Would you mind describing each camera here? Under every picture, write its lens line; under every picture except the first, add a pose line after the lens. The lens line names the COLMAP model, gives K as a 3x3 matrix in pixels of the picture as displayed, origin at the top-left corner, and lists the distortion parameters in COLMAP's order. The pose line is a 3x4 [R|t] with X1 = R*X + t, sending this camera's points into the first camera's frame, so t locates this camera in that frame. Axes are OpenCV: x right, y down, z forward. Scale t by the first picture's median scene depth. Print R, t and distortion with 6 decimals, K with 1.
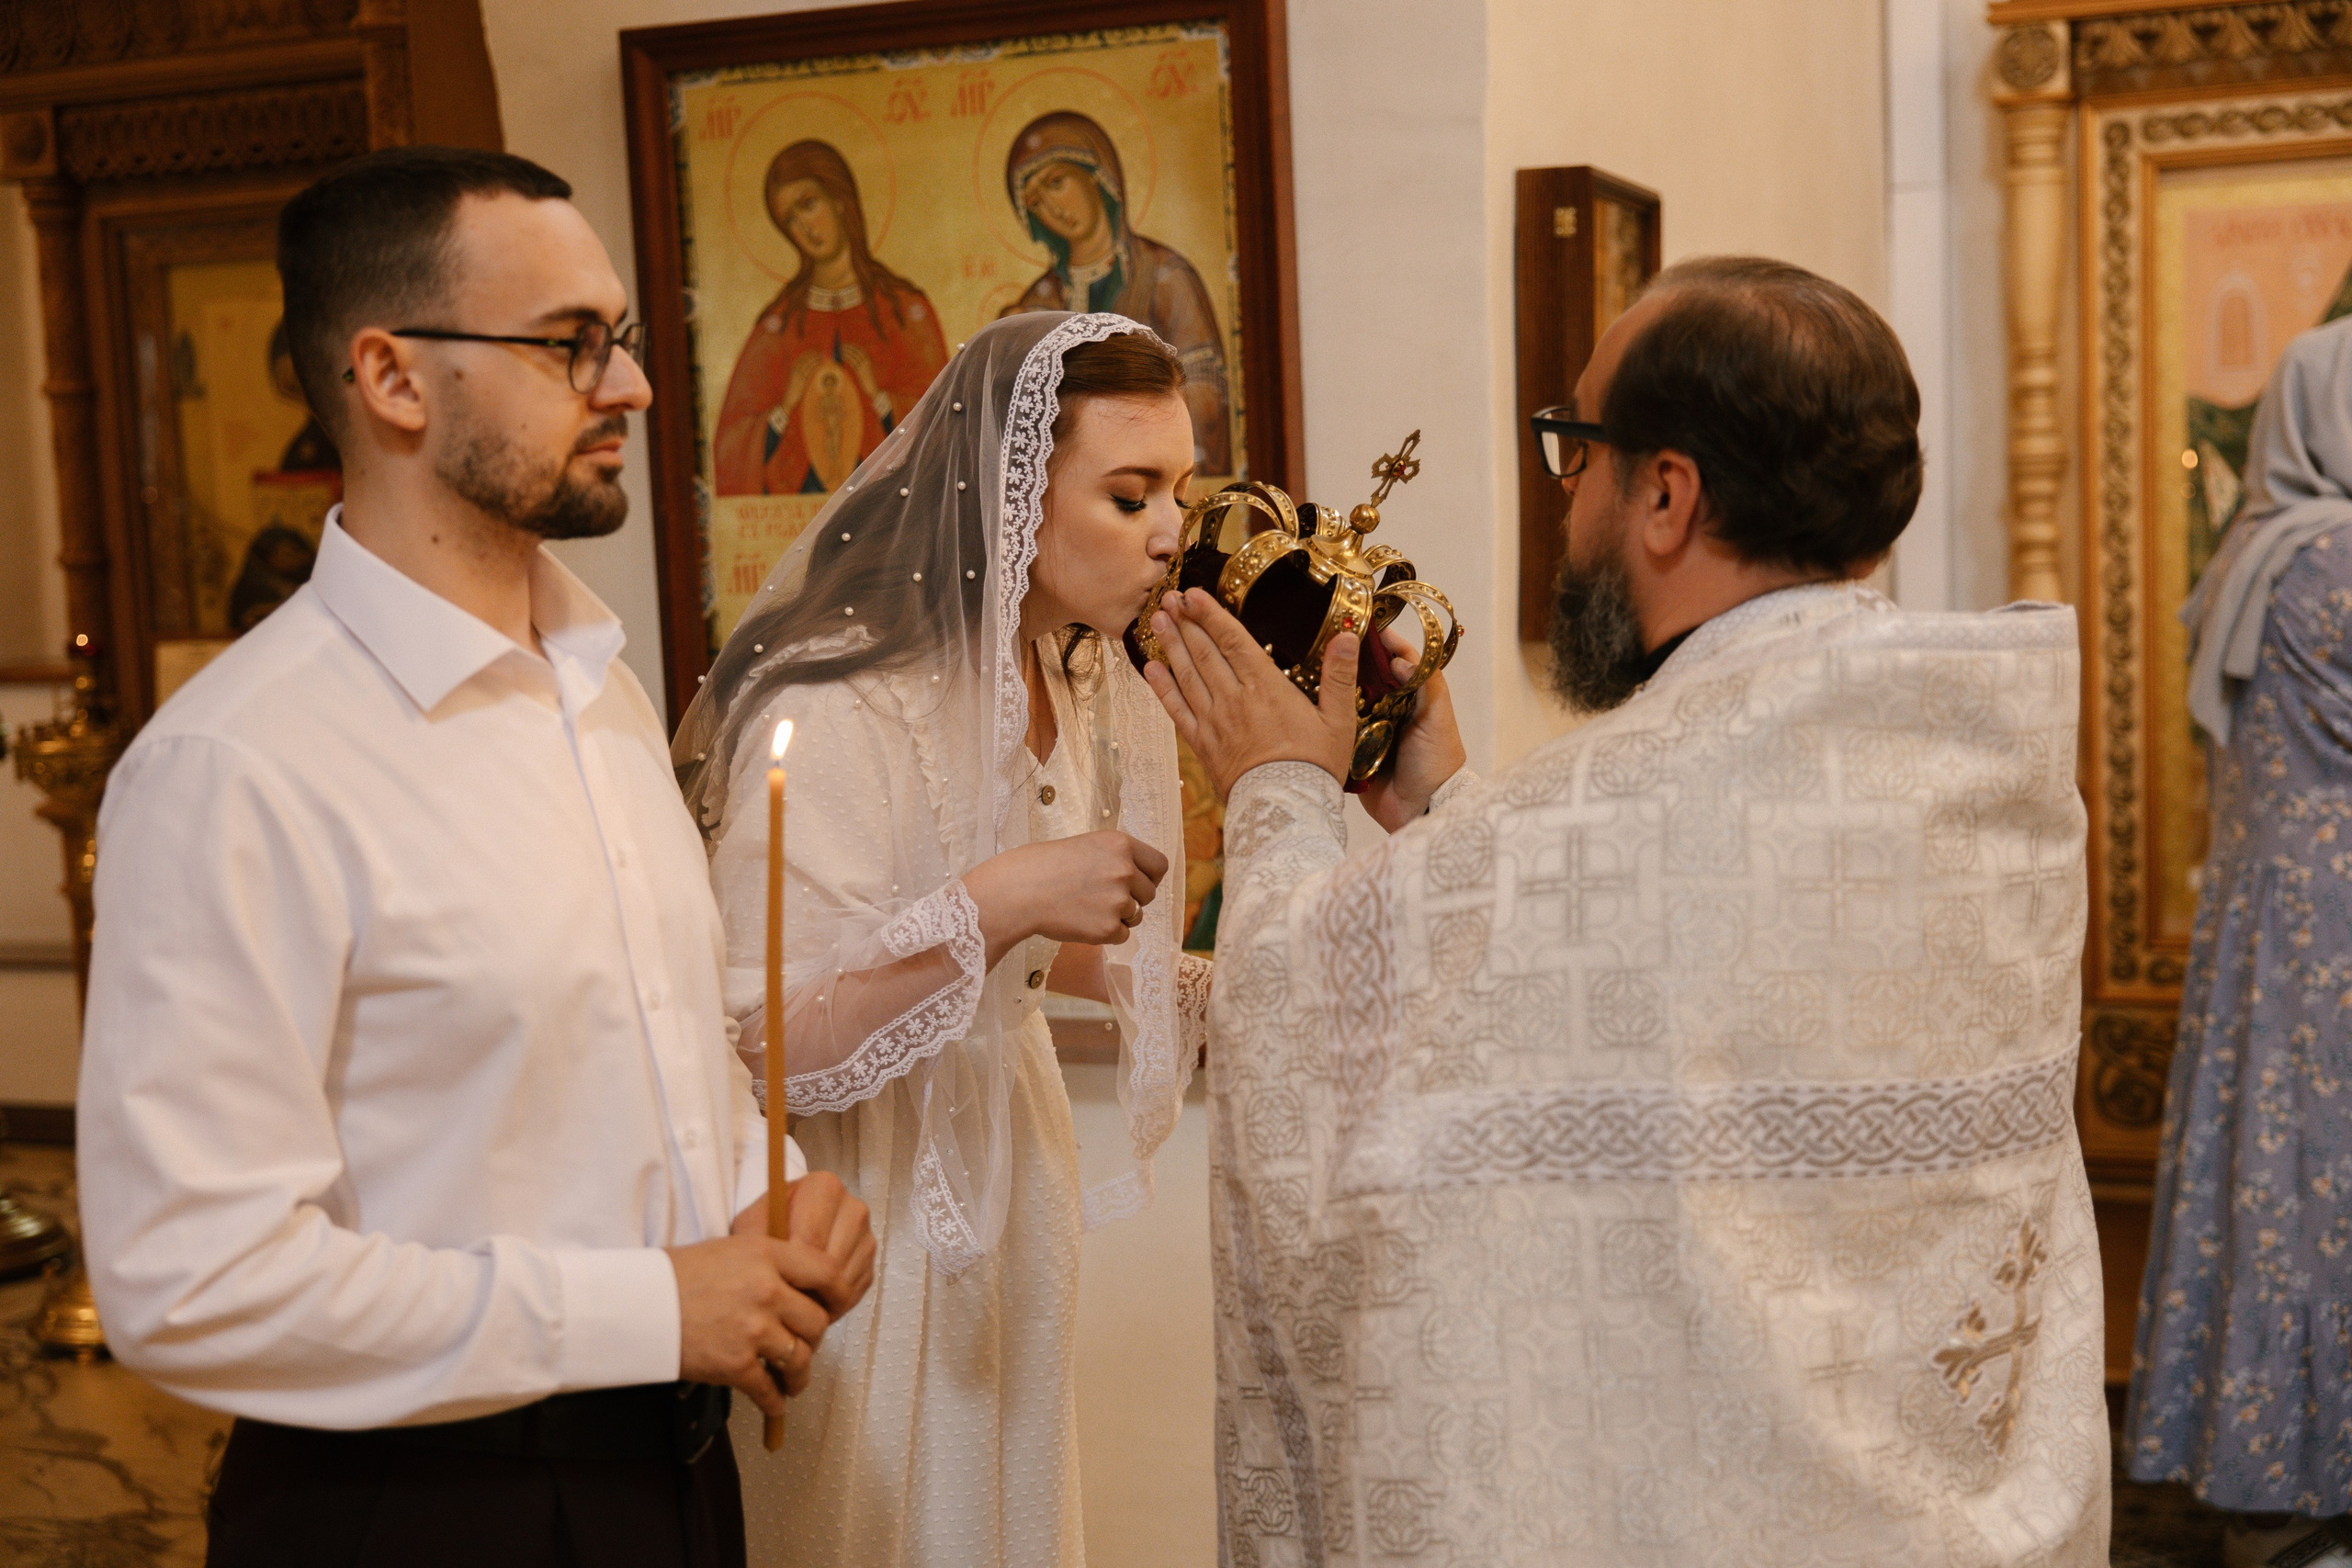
lens RADIAL K [[3050.3, 0, 1322.0], [0, 3050.3, 775.6], [0, 0, 1]] dist [-0.017420, 0.000000]
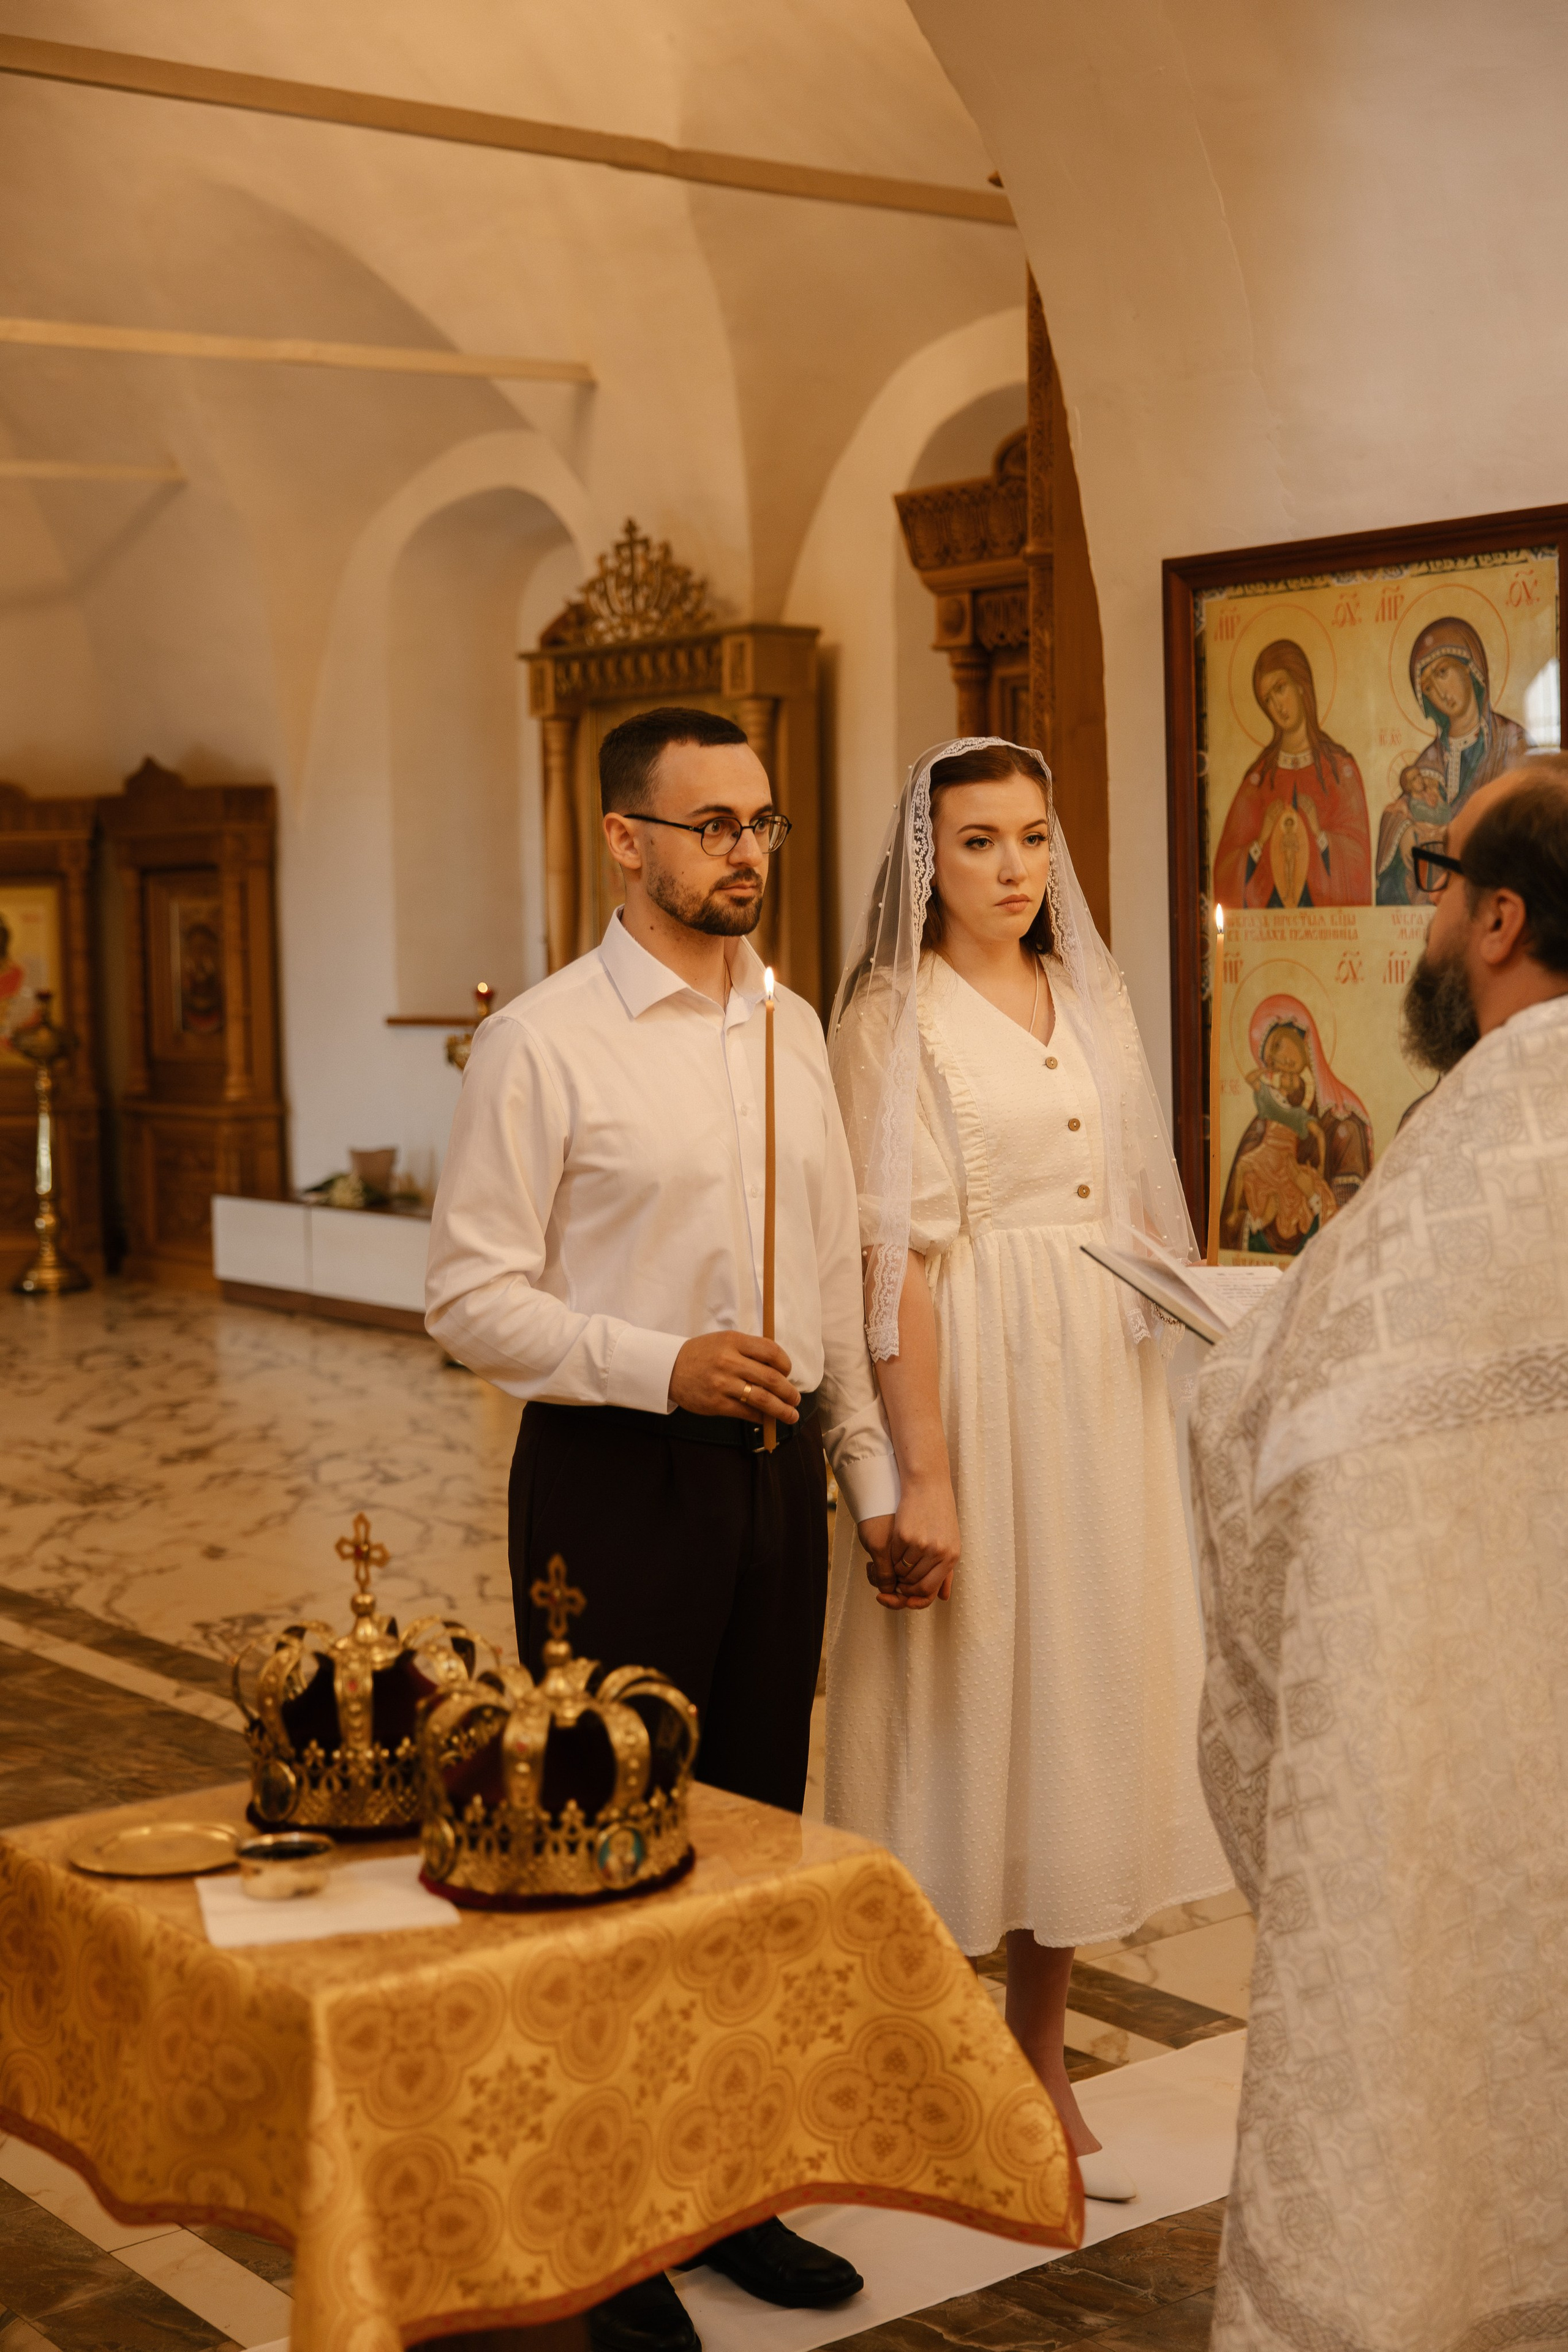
lens RADIAL K [[3226.6, 0, 783.0], [0, 3226.6, 1185.8], [0, 0, 1]] dist [0.016740, 0.000000]
pose [[0.860733, 0.065034, -0.504885, 0.382017], [-0.066948, 0.997653, 0.014373, 0.023266], [0.504635, 0.021429, 0.863067, -0.328354]]
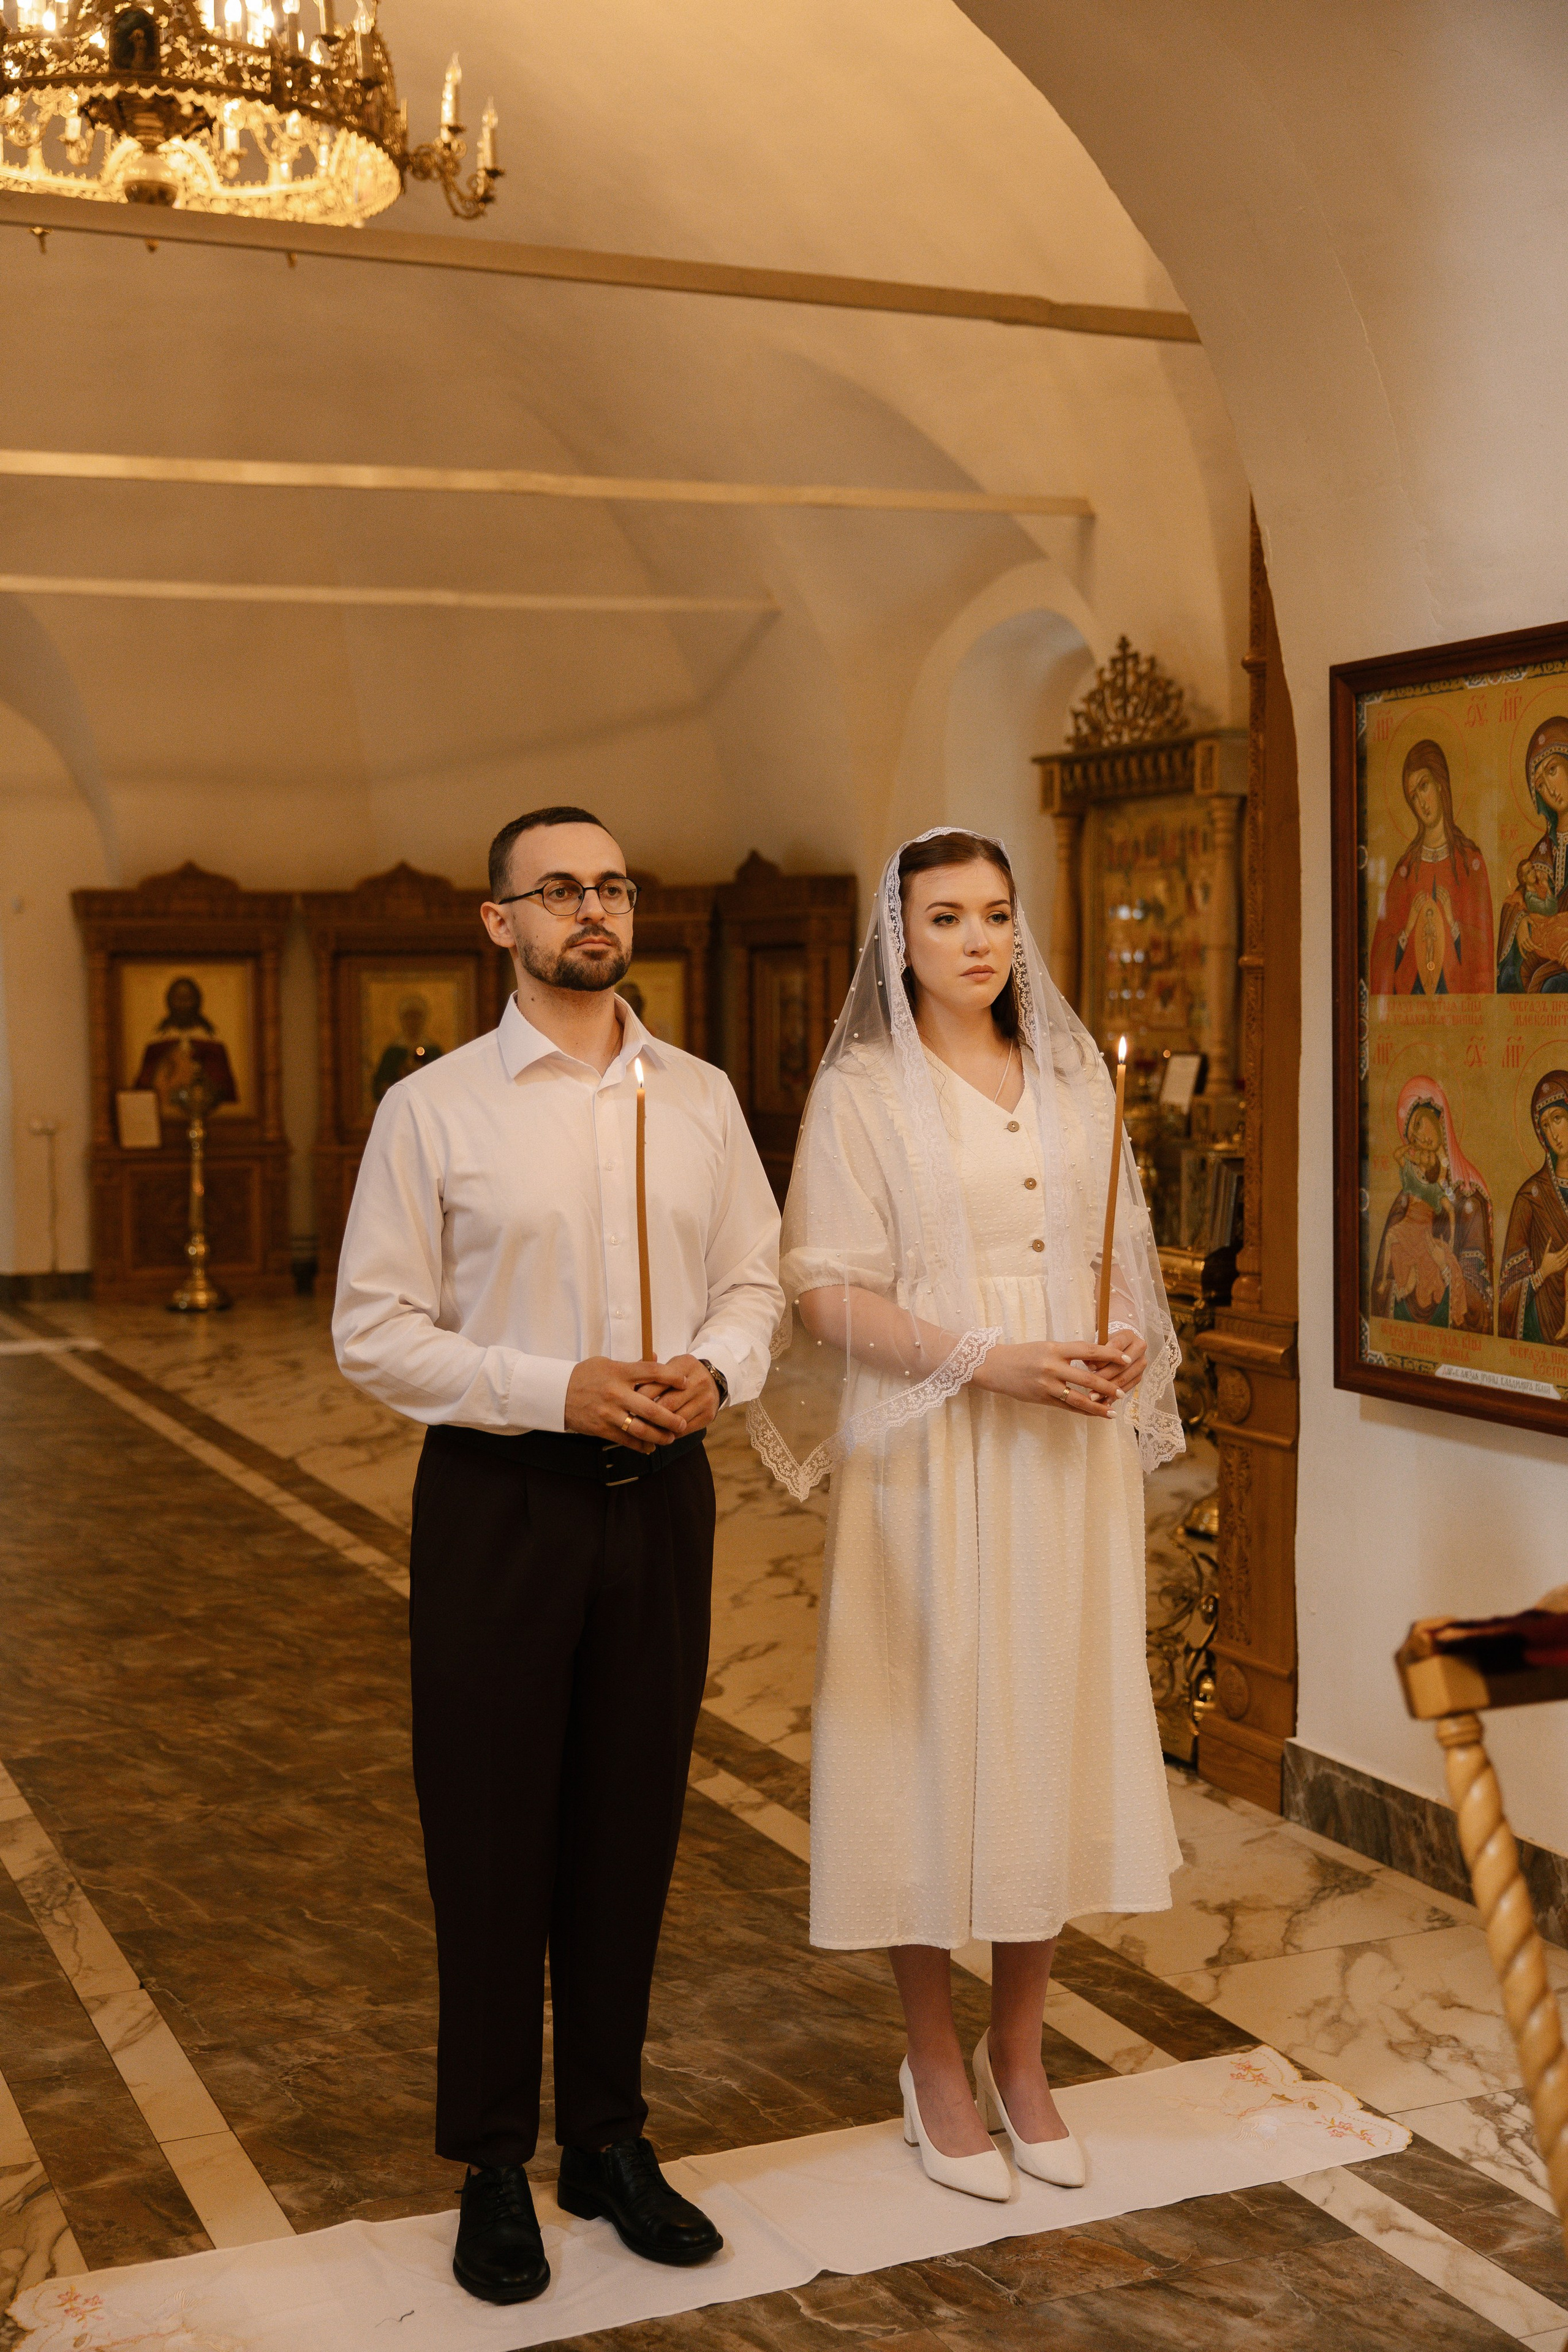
lens RADIAL K [[2860.2, 0, 799.0], [0, 2860.2, 1191.2], [0, 0, 1]] dist [-0.003662, 0.000000]
pose [[0.703080, 0.082422, -0.706318, 0.591692], [-0.094487, 0.995281, 0.022088, -0.004794], [0.704805, 0.051208, 0.707550, -0.124704]]
